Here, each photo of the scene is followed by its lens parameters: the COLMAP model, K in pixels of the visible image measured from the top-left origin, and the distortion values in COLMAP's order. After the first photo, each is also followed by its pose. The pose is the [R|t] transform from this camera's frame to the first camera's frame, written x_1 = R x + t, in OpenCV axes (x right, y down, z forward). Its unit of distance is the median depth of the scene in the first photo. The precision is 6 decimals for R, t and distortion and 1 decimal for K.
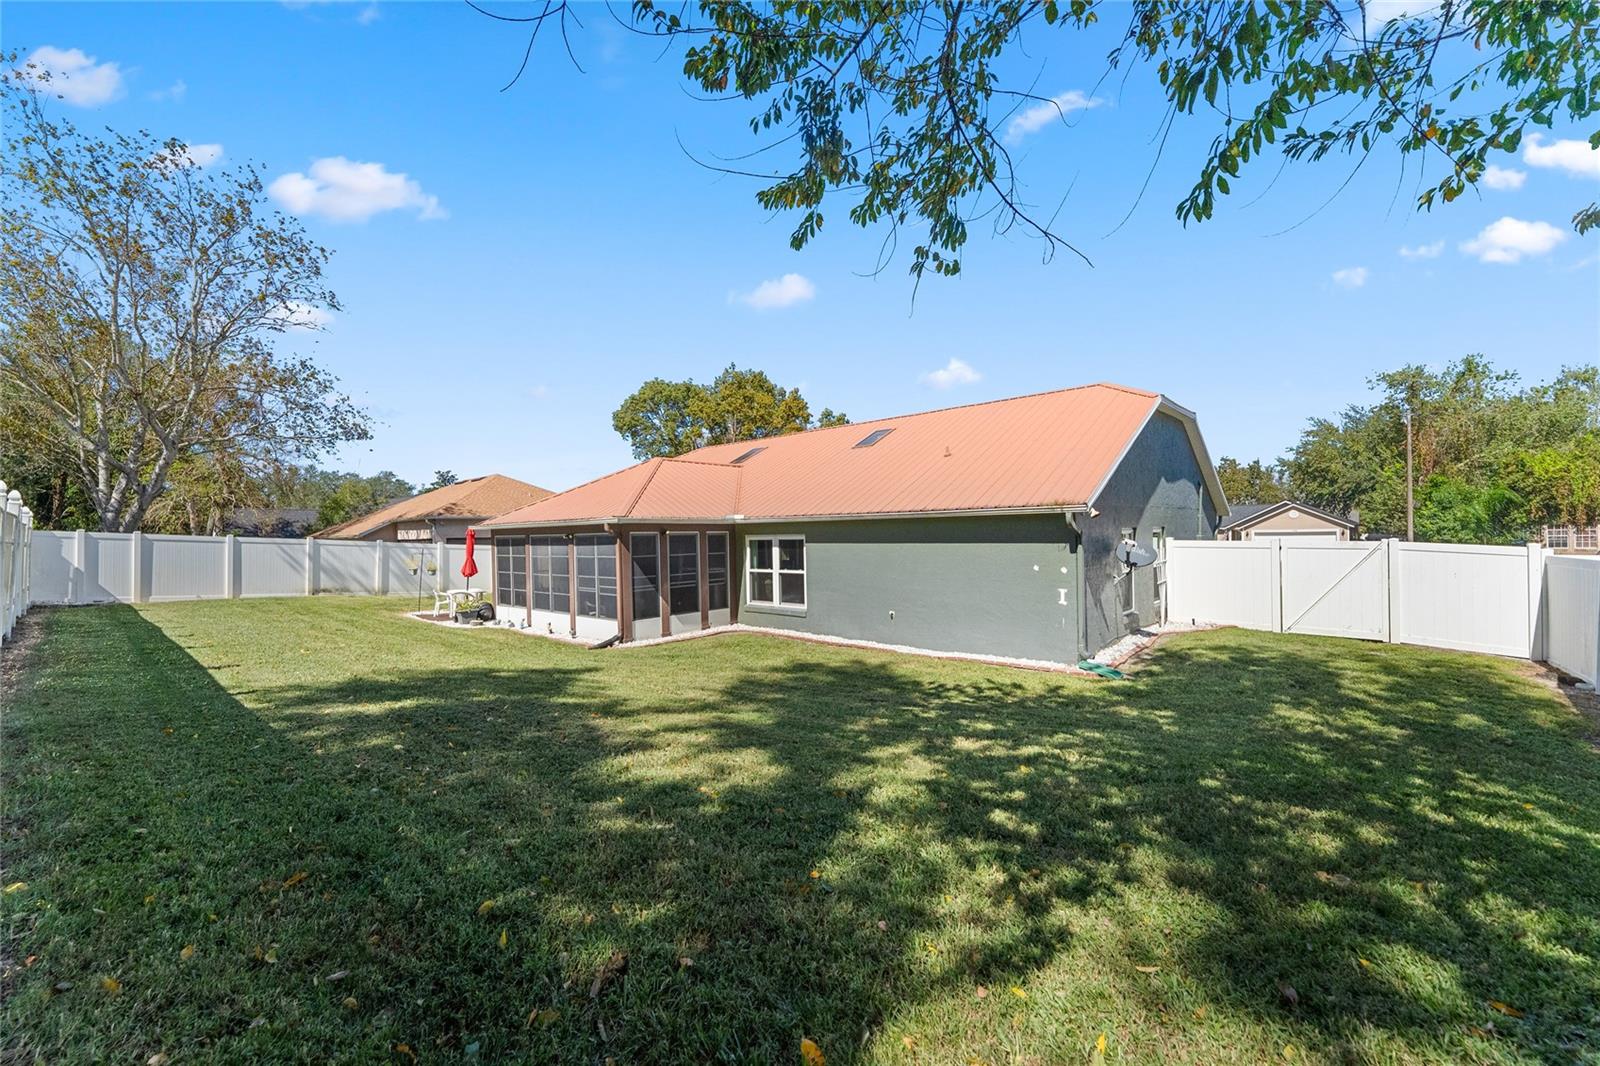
lens RADIAL K [[665.3, 0, 798.7], [0, 665.3, 536.0], [0, 0, 1]] dist [0.001839, 0.000184]
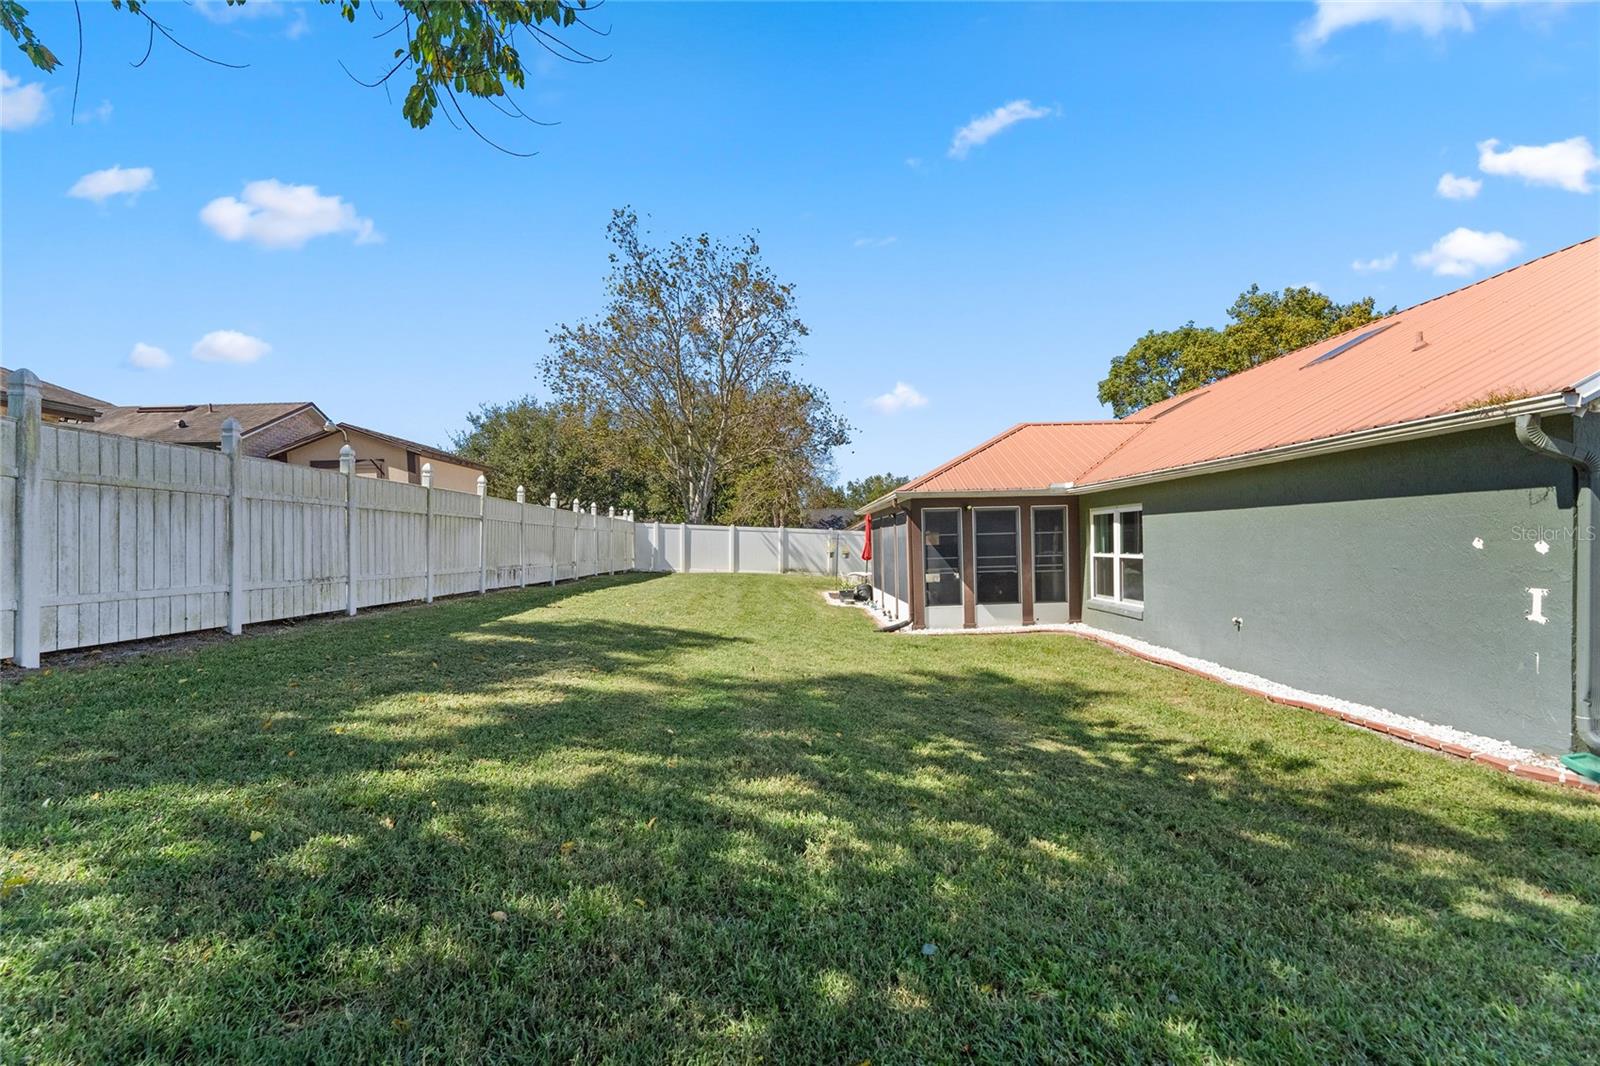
lens RADIAL K [[693.1, 0, 802.0], [0, 693.1, 540.5], [0, 0, 1]] dist [0.017205, -0.000169]
pose [[0.670926, -0.002338, -0.741521, 0.303763], [0.009988, 0.999933, 0.005884, 0.028517], [0.741457, -0.011354, 0.670904, 0.226394]]
